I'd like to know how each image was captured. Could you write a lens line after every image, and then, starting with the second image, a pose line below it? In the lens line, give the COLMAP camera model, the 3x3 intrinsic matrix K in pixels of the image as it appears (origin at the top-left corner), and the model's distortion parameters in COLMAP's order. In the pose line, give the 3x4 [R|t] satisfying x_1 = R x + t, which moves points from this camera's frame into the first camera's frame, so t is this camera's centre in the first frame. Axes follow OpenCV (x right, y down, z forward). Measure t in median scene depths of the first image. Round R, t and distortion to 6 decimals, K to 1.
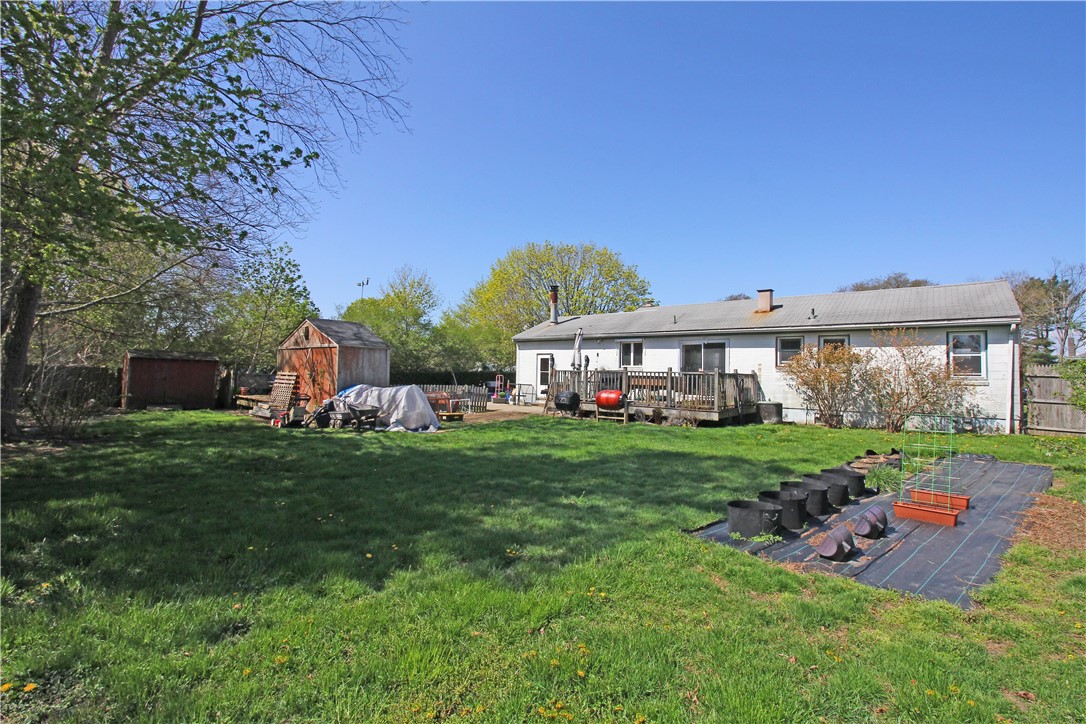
lens RADIAL K [[503.6, 0, 545.3], [0, 503.6, 349.1], [0, 0, 1]] dist [-0.001379, -0.011188]
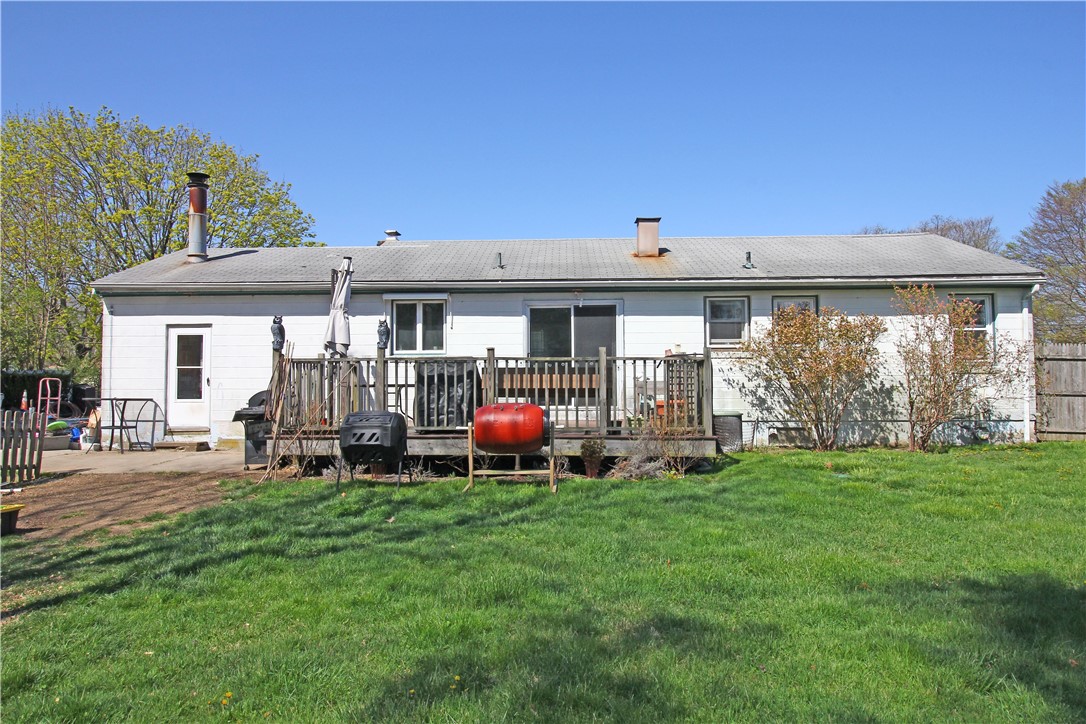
lens RADIAL K [[696.9, 0, 543.0], [0, 696.9, 362.0], [0, 0, 1]] dist [0.001179, 0.000612]
pose [[0.801135, -0.007197, 0.598441, -0.141644], [-0.009457, 0.999651, 0.024682, 0.028595], [-0.598409, -0.025433, 0.800787, 0.437259]]
